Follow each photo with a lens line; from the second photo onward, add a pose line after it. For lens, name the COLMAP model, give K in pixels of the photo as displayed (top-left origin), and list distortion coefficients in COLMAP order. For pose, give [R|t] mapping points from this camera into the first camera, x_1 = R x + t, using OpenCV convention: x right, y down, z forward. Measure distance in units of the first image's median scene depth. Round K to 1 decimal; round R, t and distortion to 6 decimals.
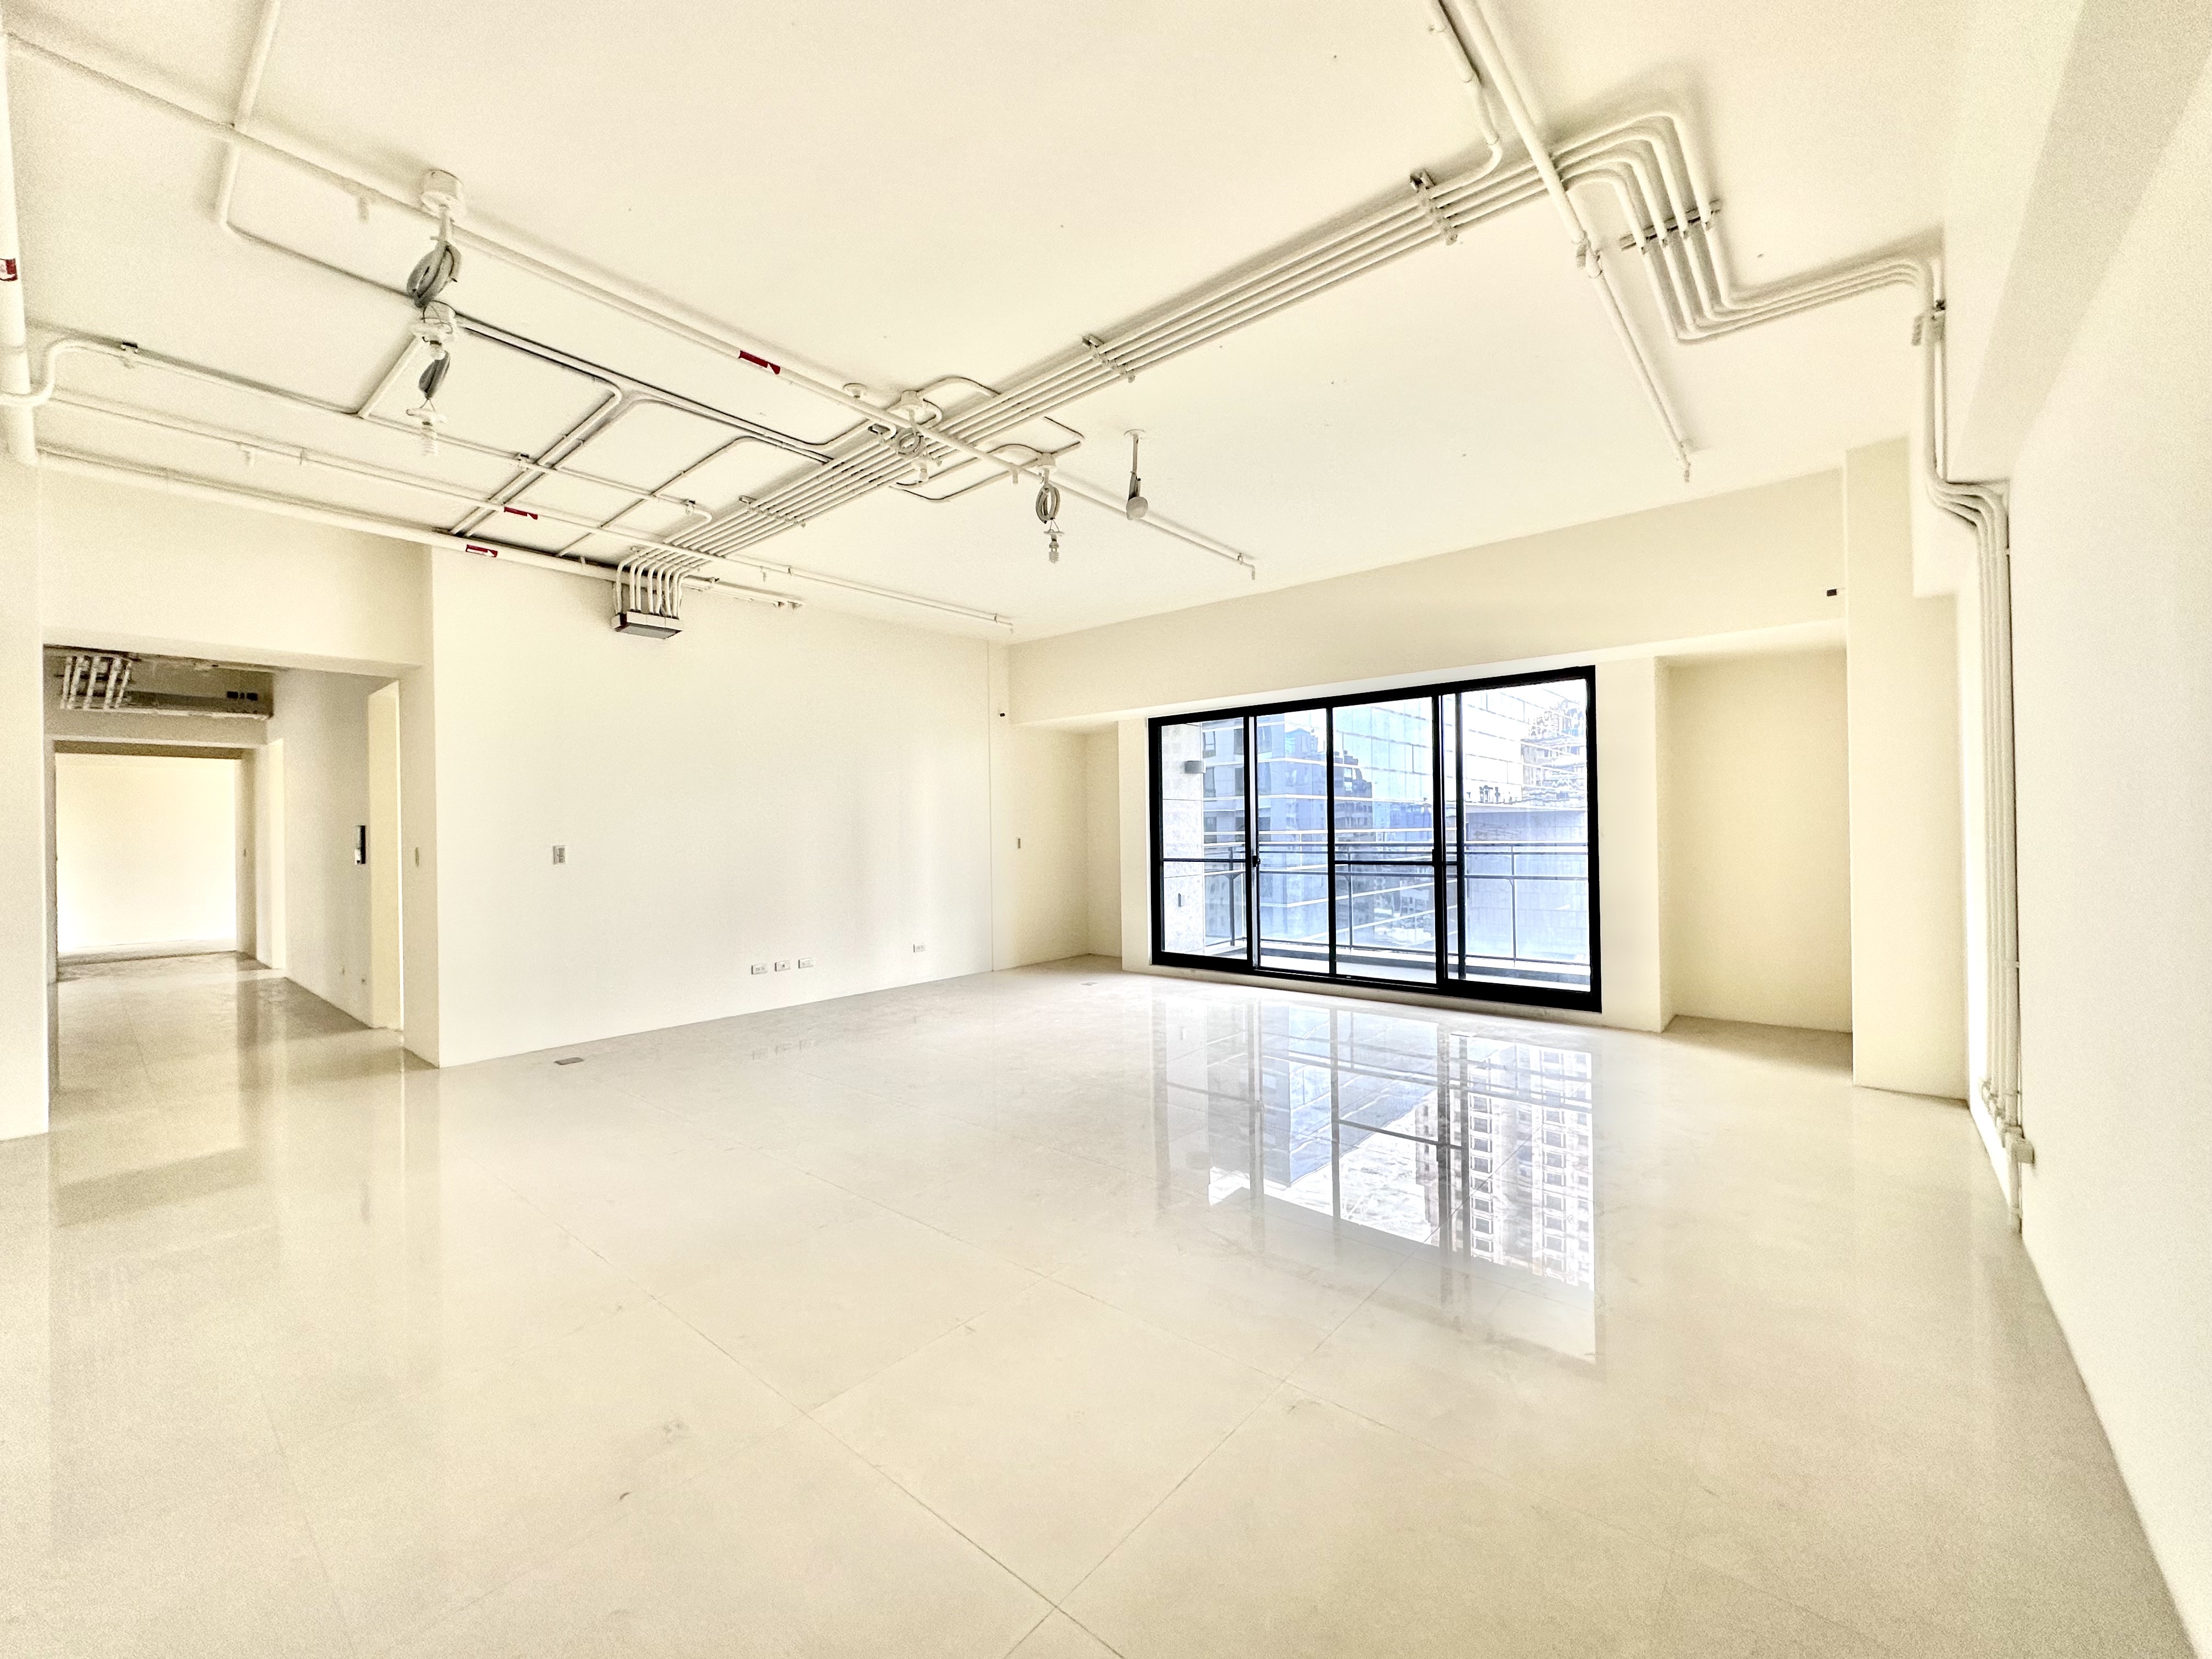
lens RADIAL K [[887.3, 0, 1106.1], [0, 887.3, 829.8], [0, 0, 1]] dist [-0.003989, -0.000739]
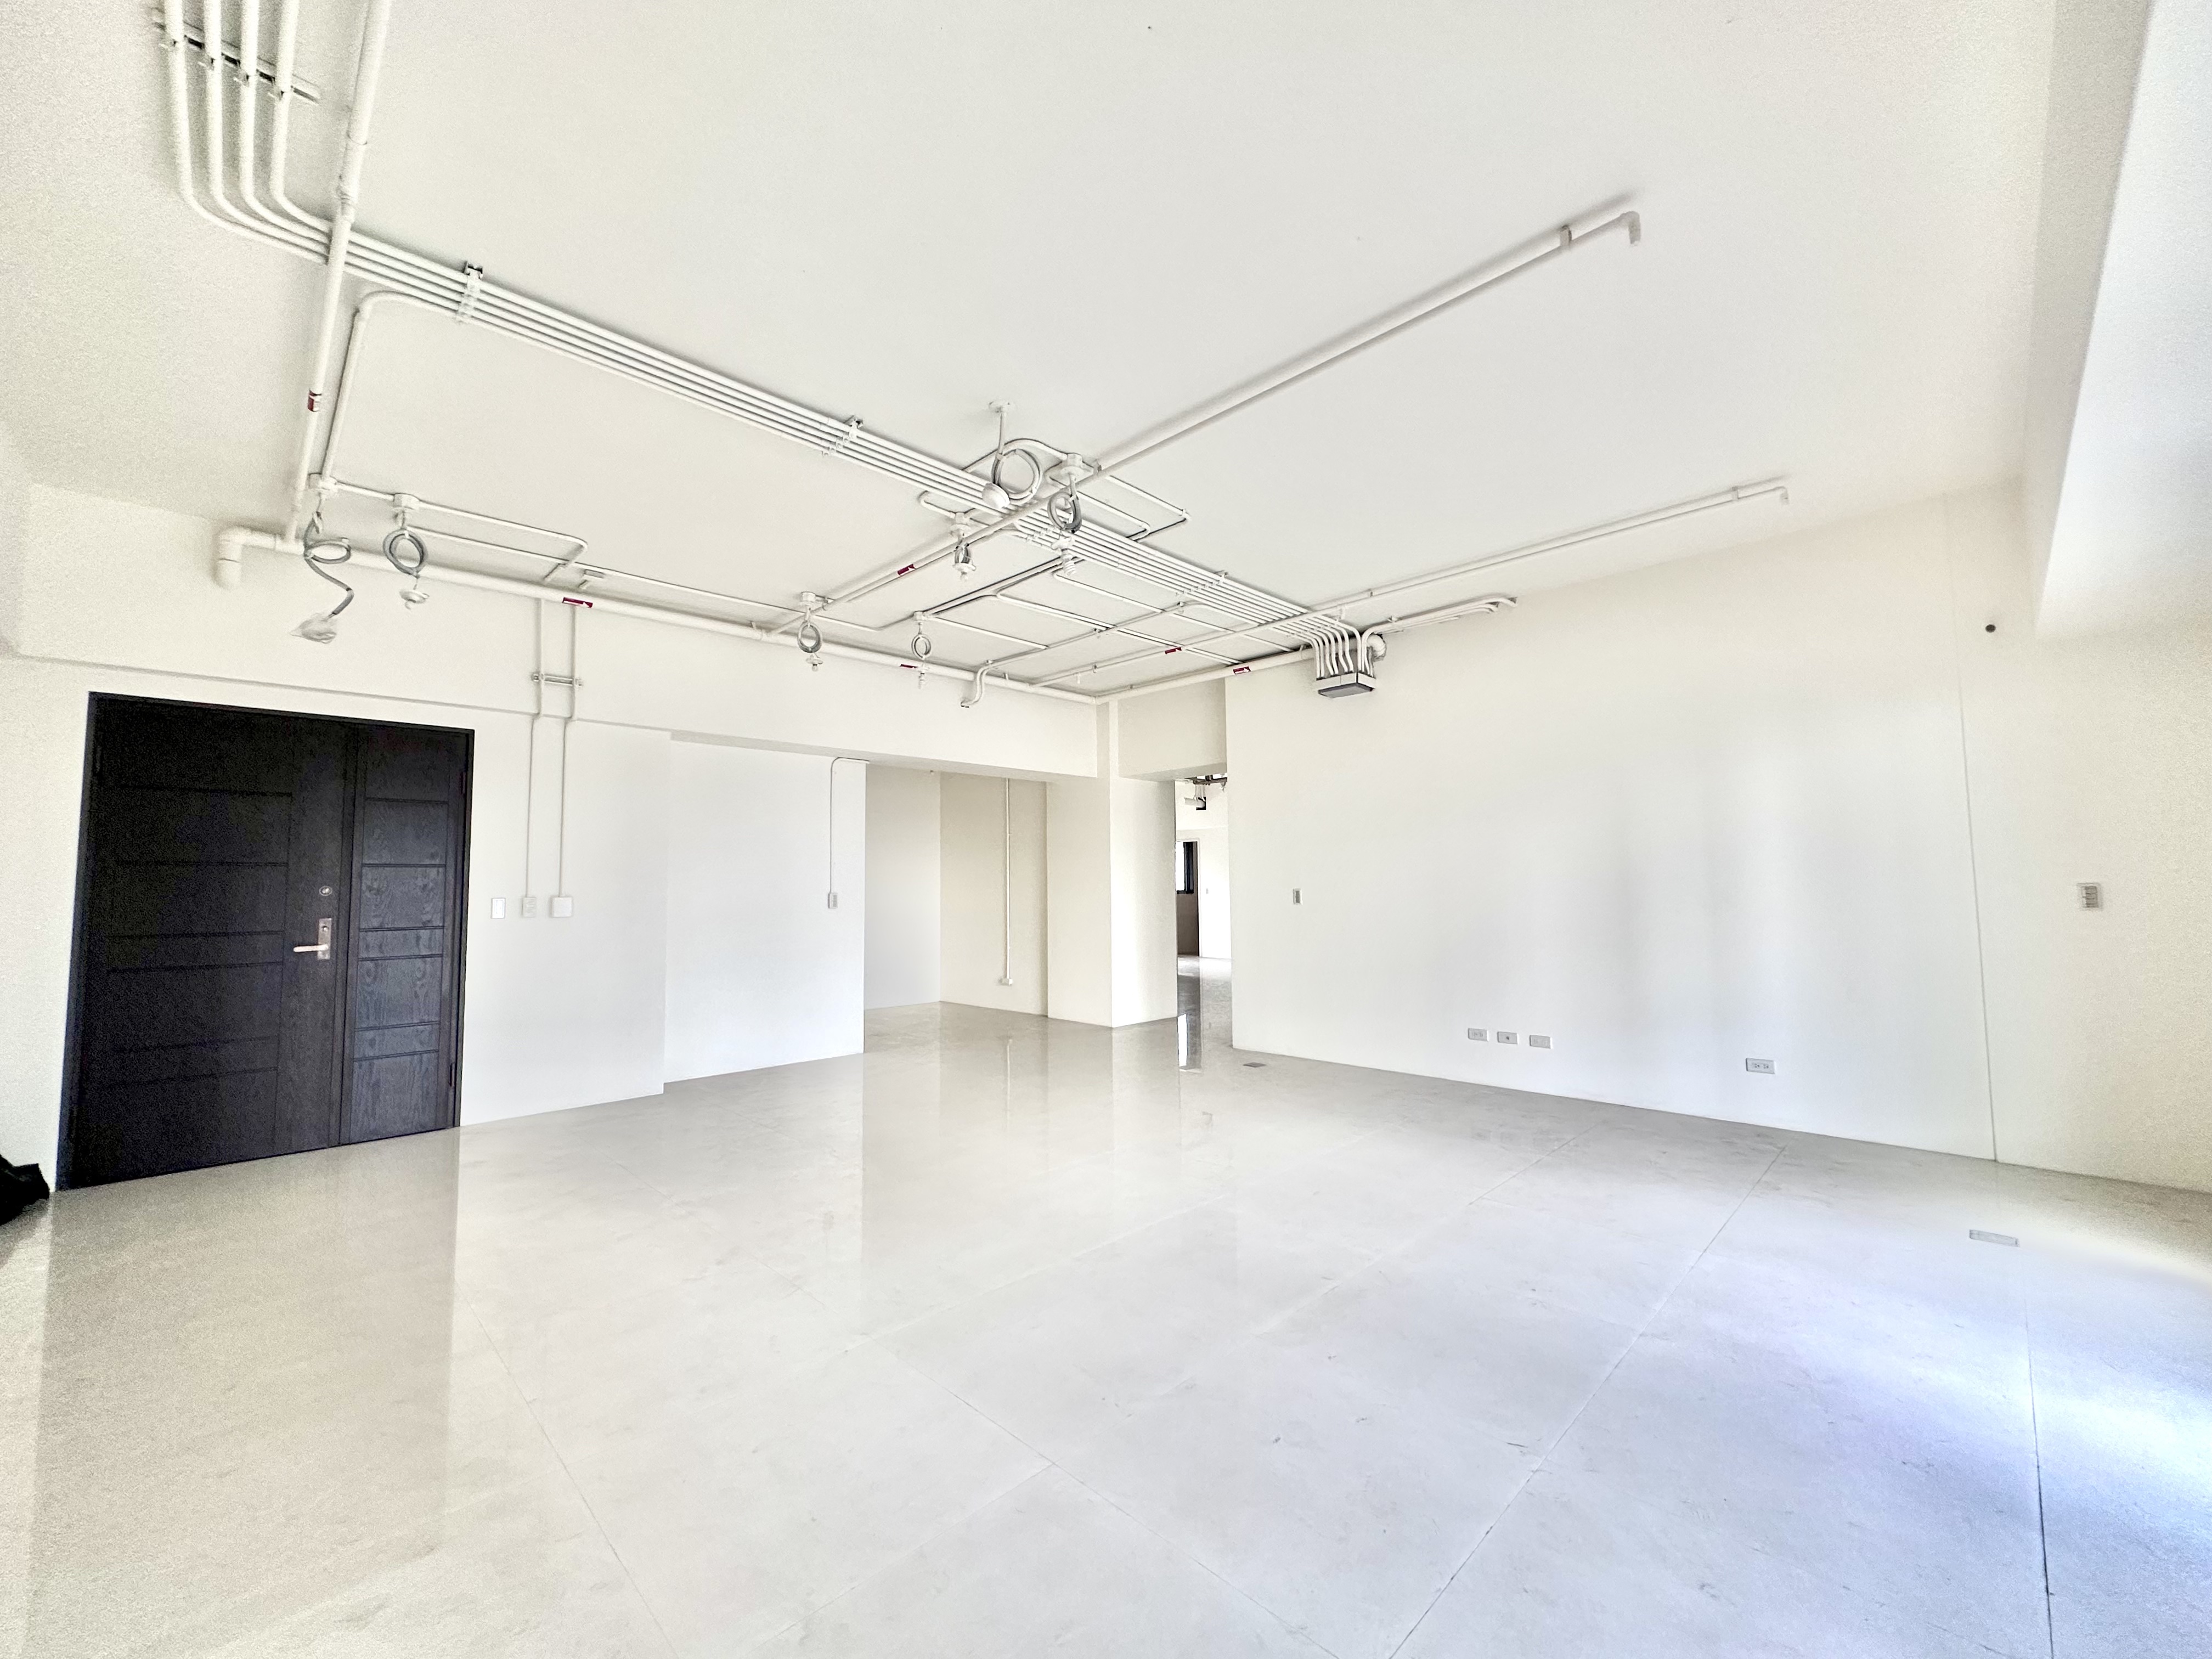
lens RADIAL K [[887.3, 0, 1094.9], [0, 887.3, 832.1], [0, 0, 1]] dist [-0.003989, -0.000739]
pose [[-0.098148, -0.049549, -0.993938, 0.652982], [0.015714, 0.998558, -0.051331, -0.001267], [0.995048, -0.020657, -0.097228, 0.905843]]
